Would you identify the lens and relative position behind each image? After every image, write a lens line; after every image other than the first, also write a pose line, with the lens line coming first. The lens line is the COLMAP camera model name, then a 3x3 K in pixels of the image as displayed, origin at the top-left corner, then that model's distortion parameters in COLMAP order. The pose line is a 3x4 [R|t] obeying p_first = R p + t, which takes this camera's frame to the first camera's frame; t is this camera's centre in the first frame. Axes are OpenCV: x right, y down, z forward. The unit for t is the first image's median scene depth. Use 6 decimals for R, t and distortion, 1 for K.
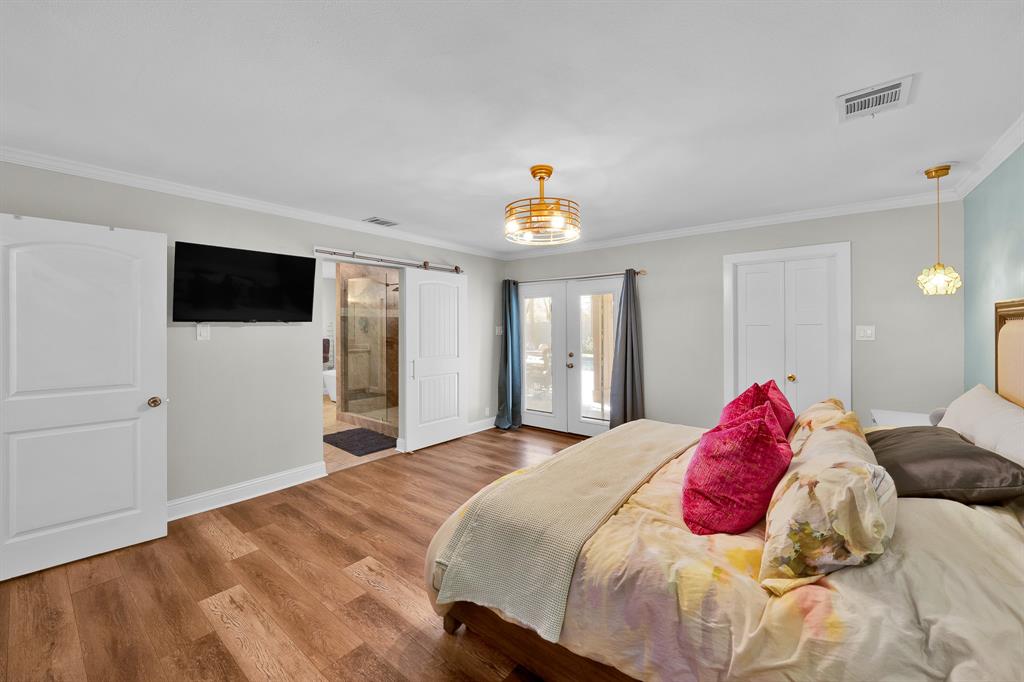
lens RADIAL K [[397.3, 0, 516.8], [0, 397.3, 326.9], [0, 0, 1]] dist [0.000087, 0.000055]
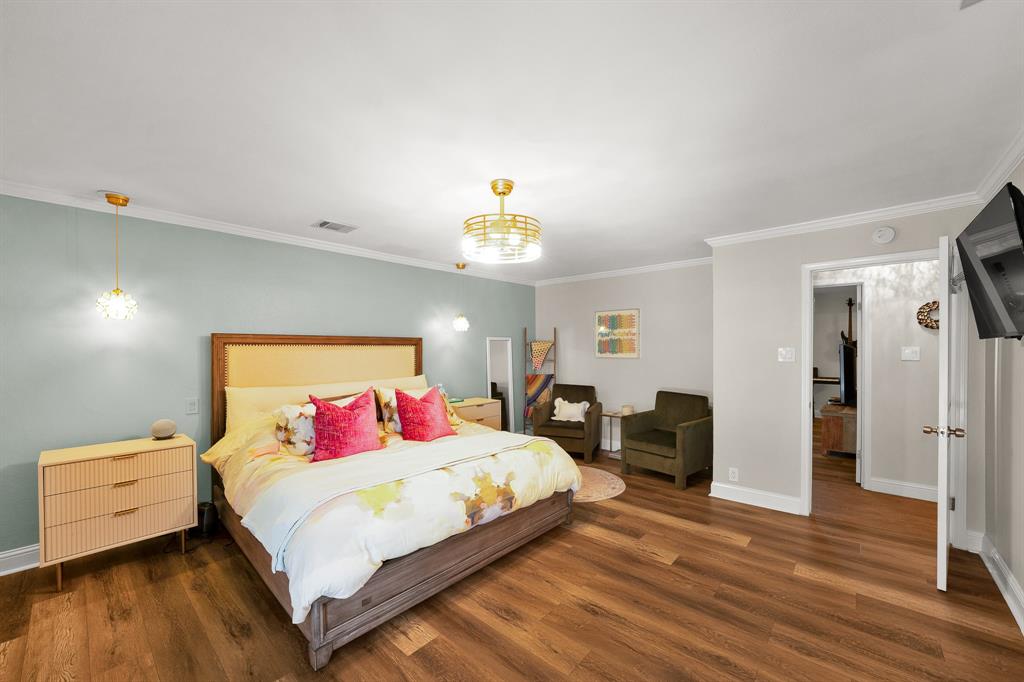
lens RADIAL K [[409.2, 0, 512.0], [0, 409.2, 341.0], [0, 0, 1]] dist [-0.000138, 0.000027]
pose [[-0.999056, 0.007059, 0.042862, -0.000631], [0.006750, 0.999950, -0.007350, -0.010785], [-0.042912, -0.007054, -0.999054, 1.622798]]
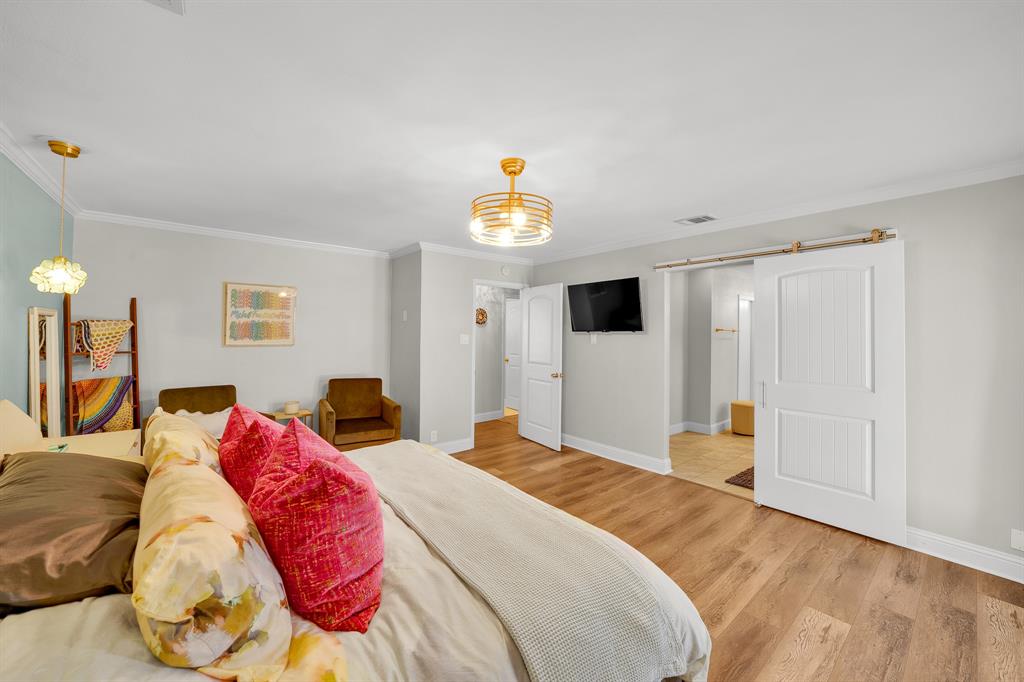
lens RADIAL K [[397.3, 0, 516.8], [0, 397.3, 326.9], [0, 0, 1]] dist [0.000087, 0.000055]
pose [[-0.184909, -0.022141, -0.982506, 0.772452], [-0.013610, 0.999708, -0.019968, 0.003606], [0.982661, 0.009680, -0.185157, 0.957221]]
